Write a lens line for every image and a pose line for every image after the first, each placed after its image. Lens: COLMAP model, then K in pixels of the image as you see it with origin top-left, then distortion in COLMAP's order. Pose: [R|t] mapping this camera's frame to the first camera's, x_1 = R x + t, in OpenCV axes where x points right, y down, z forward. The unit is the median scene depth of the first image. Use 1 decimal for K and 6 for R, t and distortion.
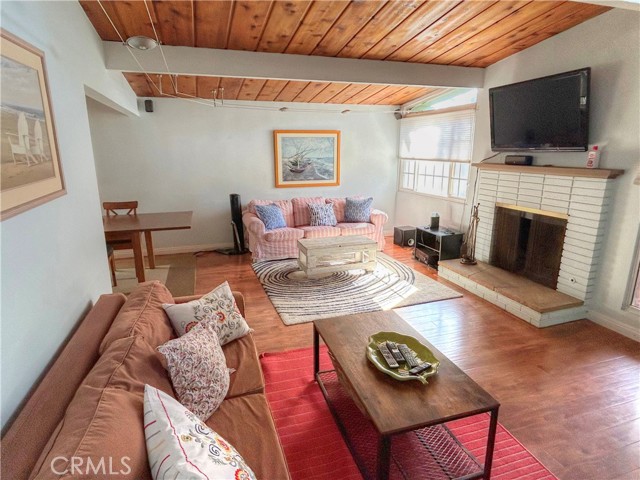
lens RADIAL K [[359.9, 0, 320.0], [0, 359.9, 240.0], [0, 0, 1]] dist [-0.001166, -0.000319]
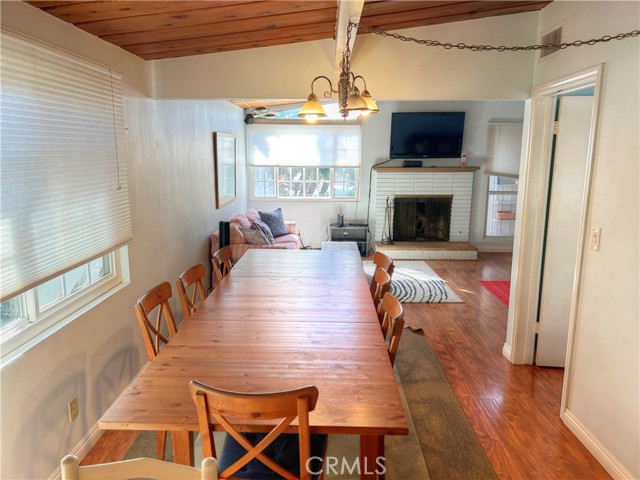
lens RADIAL K [[470.8, 0, 320.0], [0, 470.8, 240.0], [0, 0, 1]] dist [0.087824, -0.000233]
pose [[0.325980, -0.166890, 0.930529, -1.435399], [0.225424, 0.969625, 0.094932, -0.189156], [-0.918107, 0.178818, 0.353699, 0.716722]]
